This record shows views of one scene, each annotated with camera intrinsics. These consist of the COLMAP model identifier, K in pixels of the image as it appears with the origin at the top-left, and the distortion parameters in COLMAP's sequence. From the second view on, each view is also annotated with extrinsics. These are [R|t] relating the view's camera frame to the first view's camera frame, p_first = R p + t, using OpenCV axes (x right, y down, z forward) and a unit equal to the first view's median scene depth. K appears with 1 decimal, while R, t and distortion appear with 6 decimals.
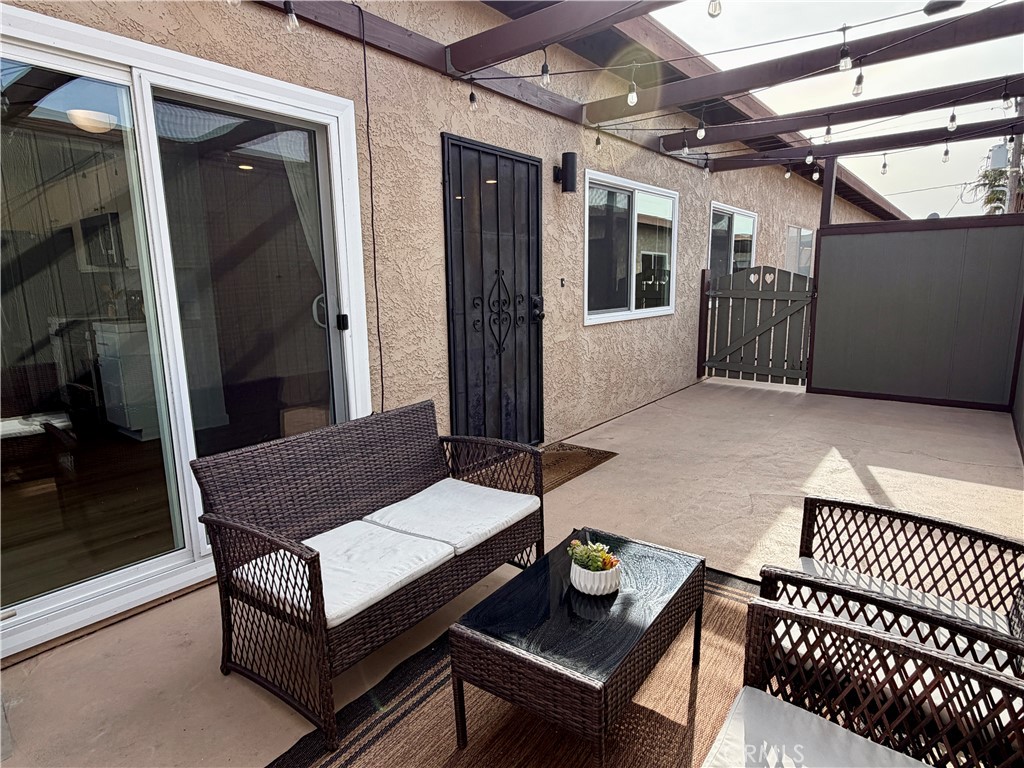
lens RADIAL K [[595.6, 0, 508.7], [0, 595.6, 388.5], [0, 0, 1]] dist [0.000779, 0.000737]
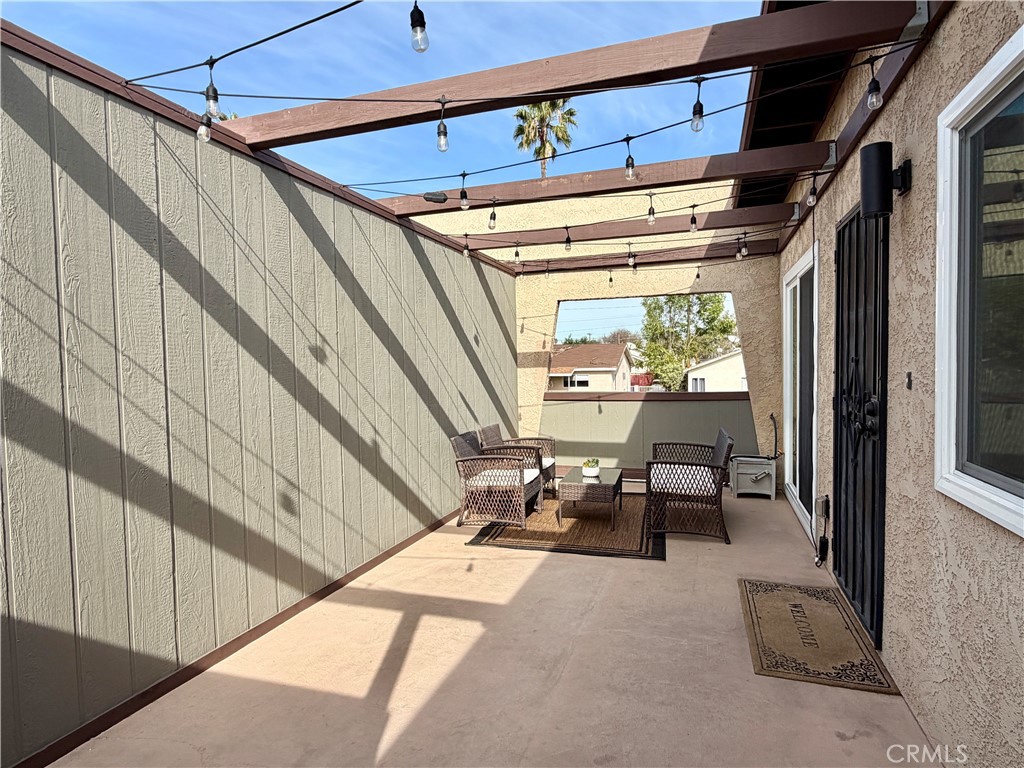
lens RADIAL K [[577.1, 0, 514.0], [0, 577.1, 385.9], [0, 0, 1]] dist [-0.002764, -0.000535]
pose [[-0.940896, 0.044587, -0.335747, 0.625937], [-0.028528, 0.977342, 0.209736, -0.295191], [0.337491, 0.206918, -0.918305, 1.481839]]
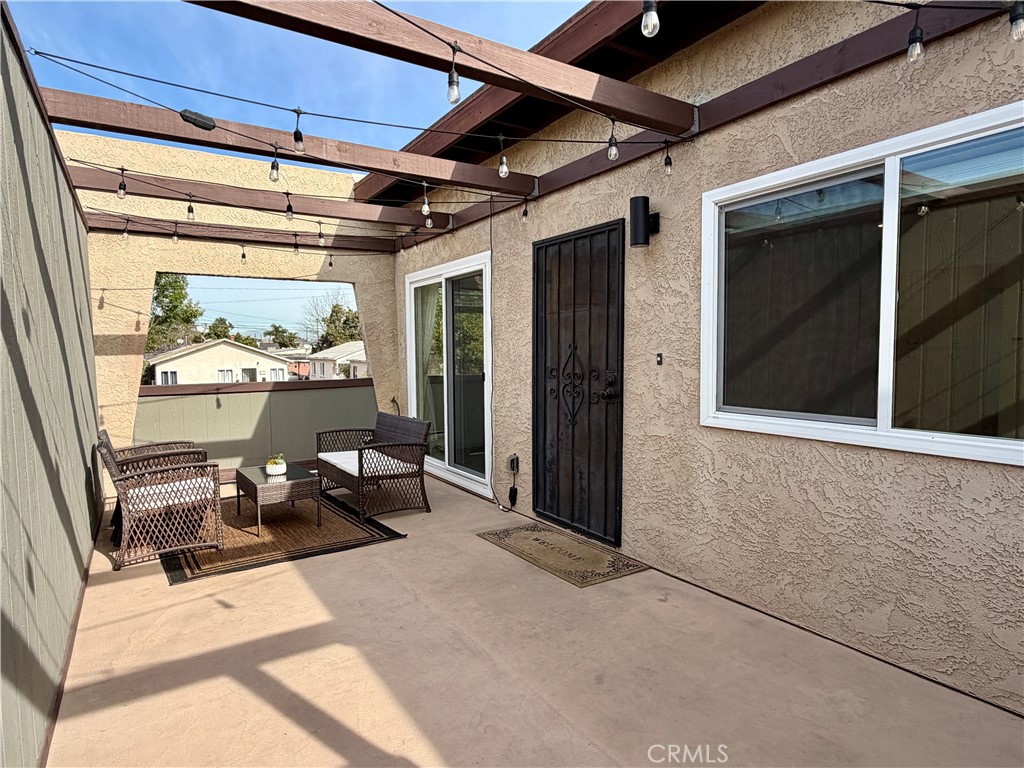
lens RADIAL K [[575.1, 0, 507.5], [0, 575.1, 387.1], [0, 0, 1]] dist [0.000397, 0.001321]
pose [[-0.335186, 0.078807, -0.938850, 0.937084], [-0.154318, 0.978445, 0.137224, -0.237581], [0.929428, 0.190878, -0.315800, 1.178197]]
